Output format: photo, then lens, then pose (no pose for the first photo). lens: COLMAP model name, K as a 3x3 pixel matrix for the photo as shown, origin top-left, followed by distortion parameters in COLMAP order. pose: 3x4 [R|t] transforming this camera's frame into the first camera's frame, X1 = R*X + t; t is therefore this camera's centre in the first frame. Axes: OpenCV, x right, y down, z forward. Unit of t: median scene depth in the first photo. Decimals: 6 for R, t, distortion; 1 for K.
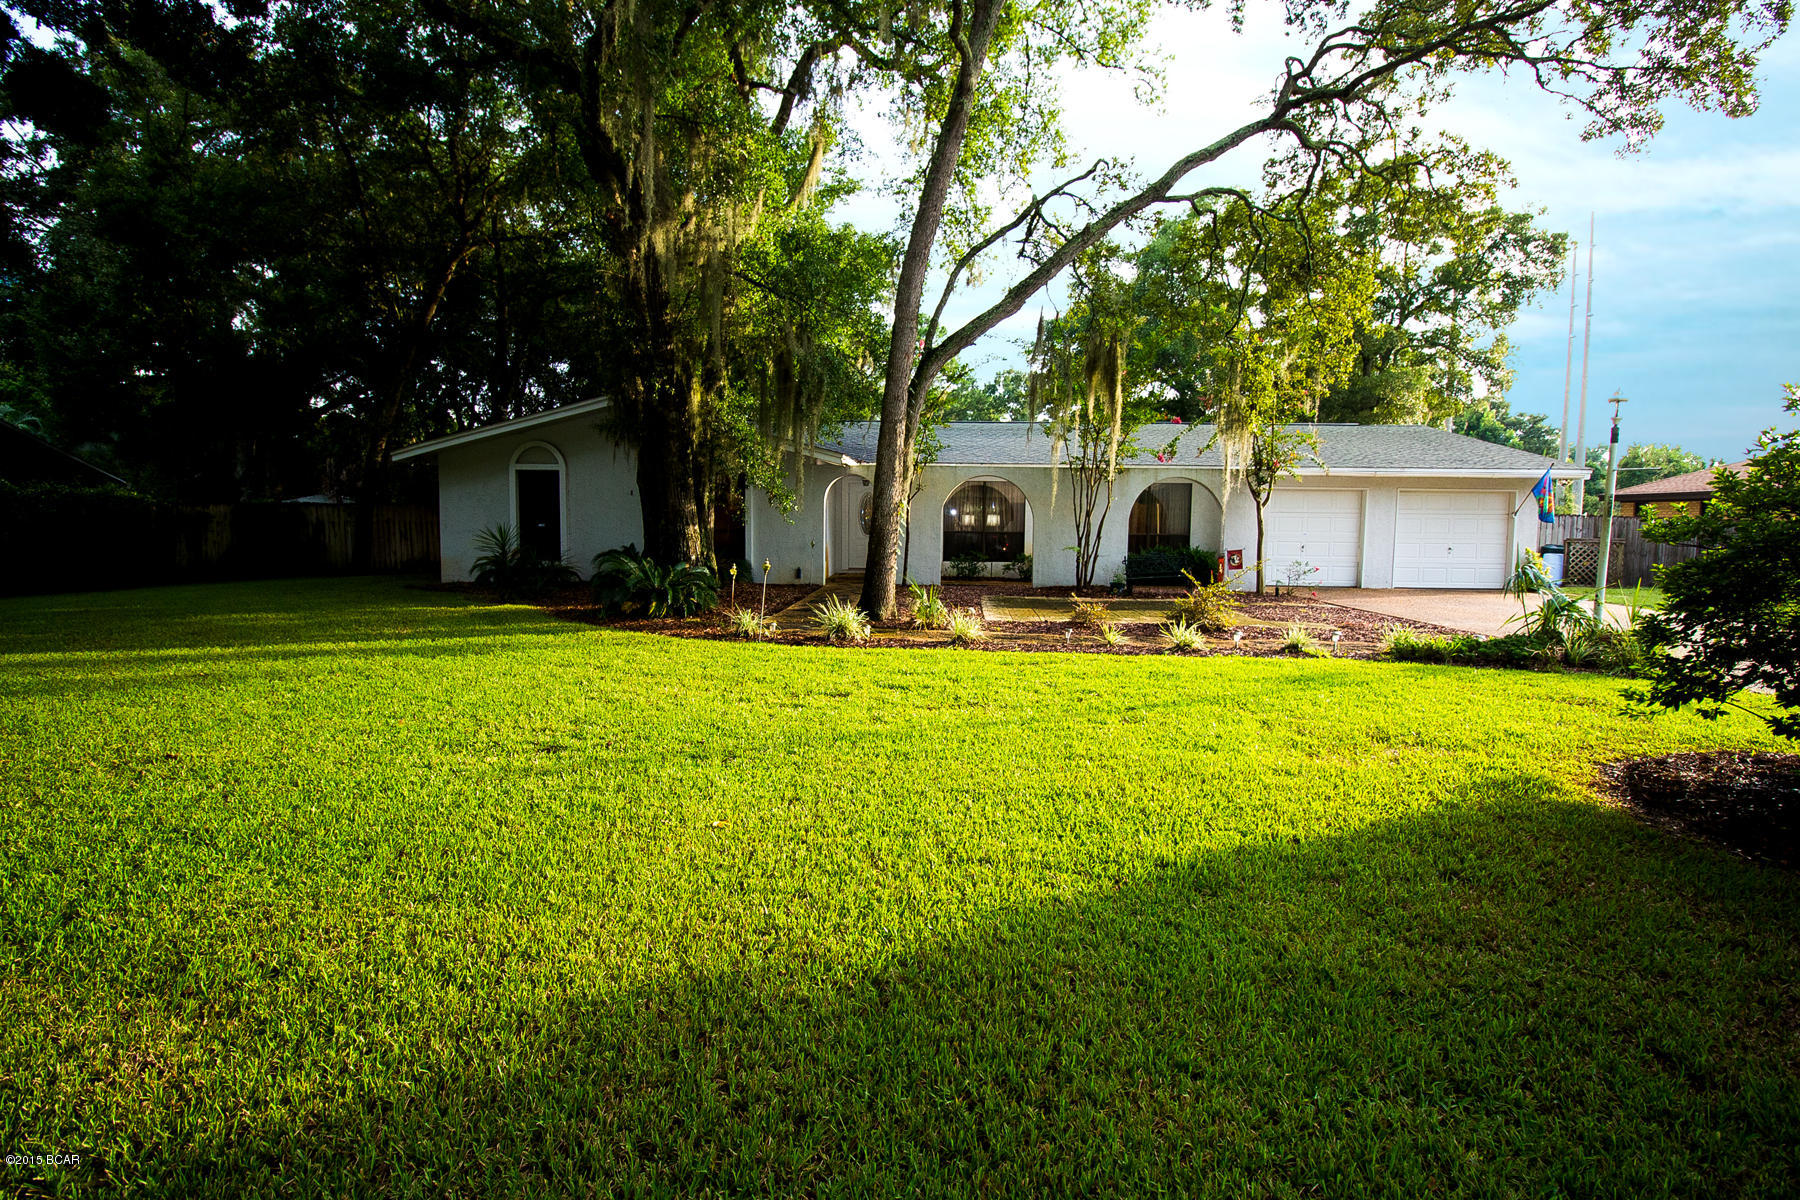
lens RADIAL K [[843.3, 0, 898.4], [0, 843.3, 576.2], [0, 0, 1]] dist [-0.001679, -0.009237]
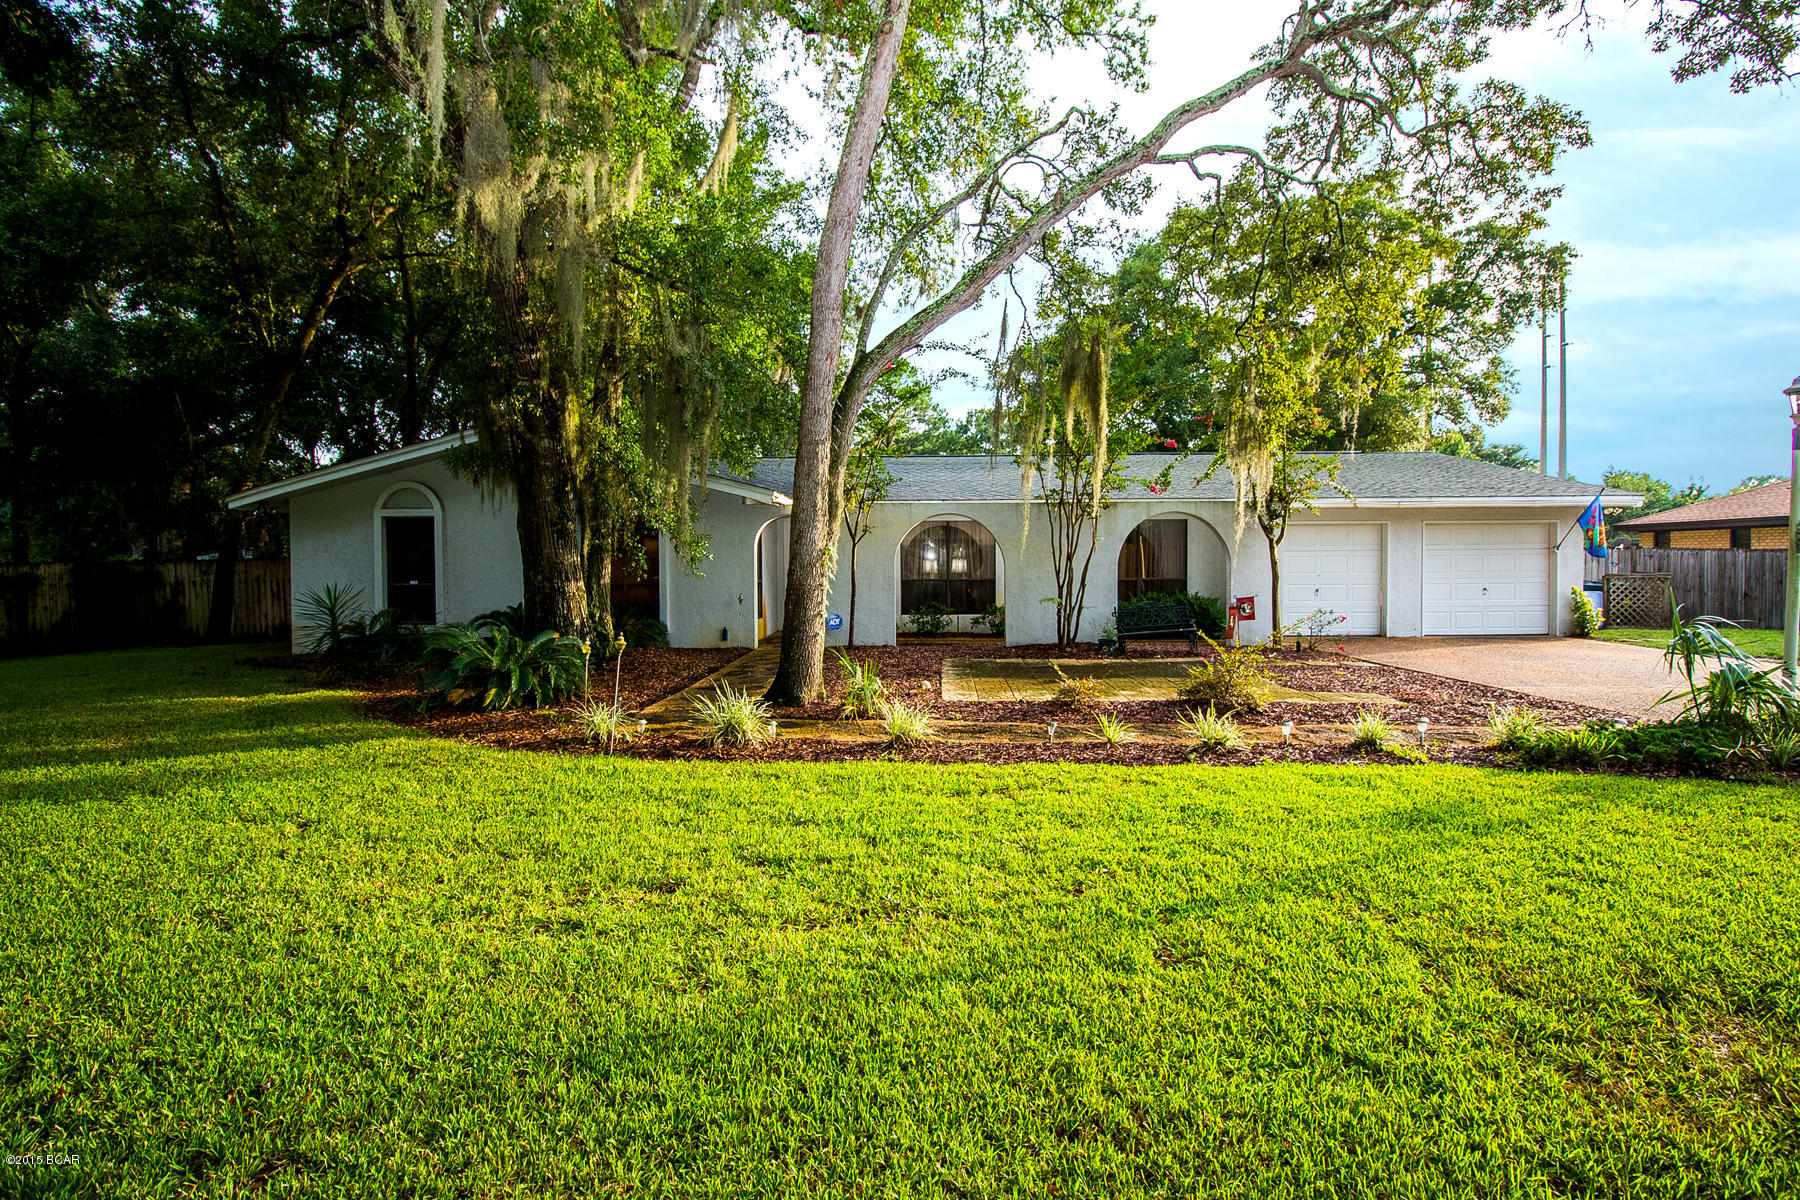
lens RADIAL K [[843.3, 0, 898.4], [0, 843.3, 576.2], [0, 0, 1]] dist [-0.001679, -0.009237]
pose [[0.999476, -0.018825, 0.026320, 0.034930], [0.020129, 0.998538, -0.050170, -0.017323], [-0.025337, 0.050673, 0.998394, 0.178487]]
